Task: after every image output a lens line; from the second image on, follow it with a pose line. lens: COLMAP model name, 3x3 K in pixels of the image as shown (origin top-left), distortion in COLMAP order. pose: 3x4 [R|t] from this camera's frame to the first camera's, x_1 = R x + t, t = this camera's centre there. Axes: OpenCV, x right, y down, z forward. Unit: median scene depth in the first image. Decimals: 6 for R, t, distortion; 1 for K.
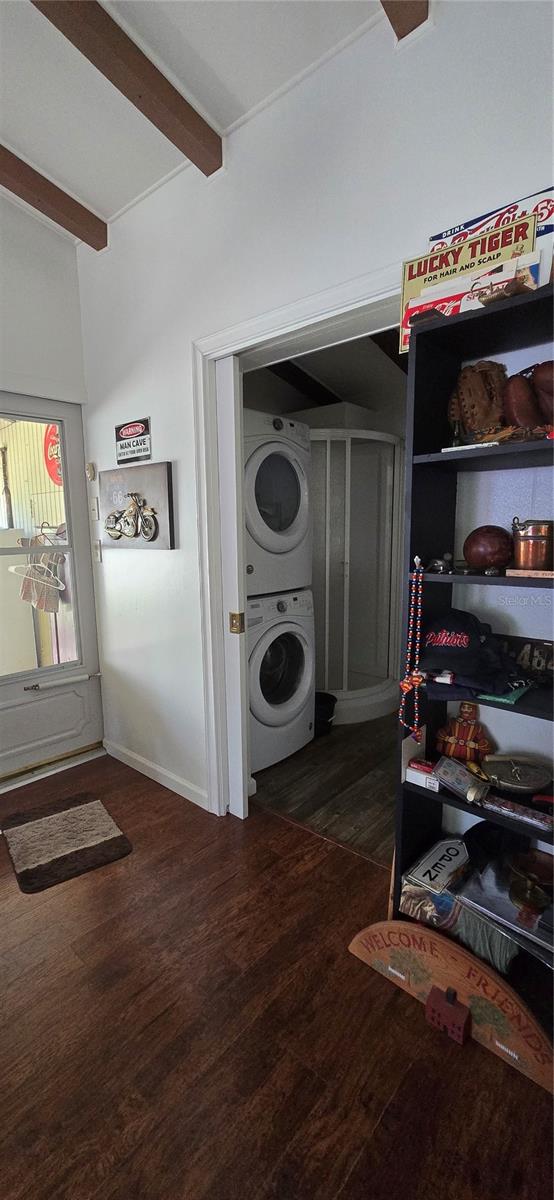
lens RADIAL K [[495.1, 0, 279.3], [0, 495.1, 599.8], [0, 0, 1]] dist [0.004719, 0.000210]
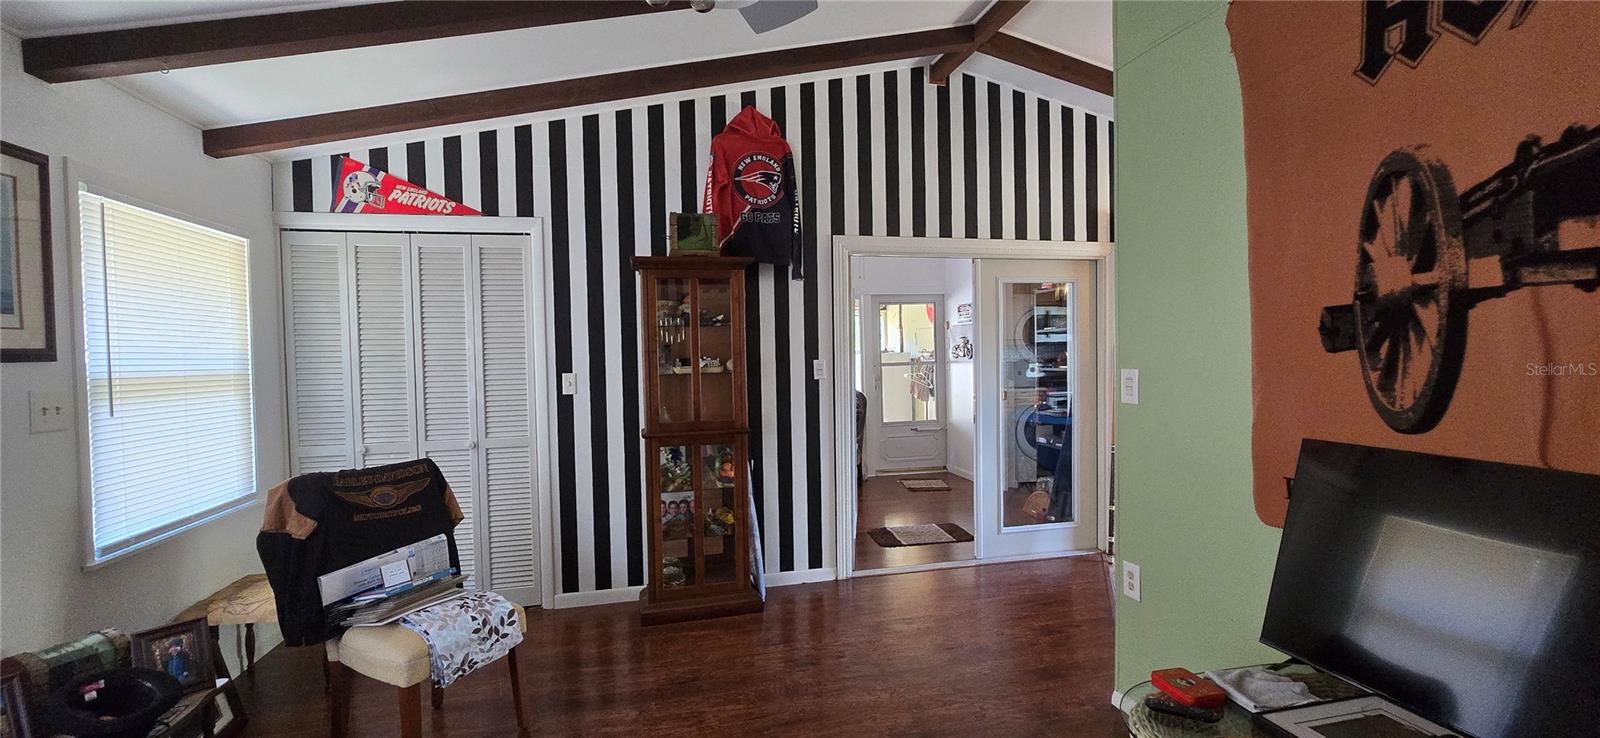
lens RADIAL K [[660.2, 0, 801.7], [0, 660.2, 369.1], [0, 0, 1]] dist [0.004719, 0.000210]
pose [[0.817947, 0.009012, -0.575223, 0.695945], [-0.072958, 0.993429, -0.088179, 0.203143], [0.570648, 0.114093, 0.813230, -1.531938]]
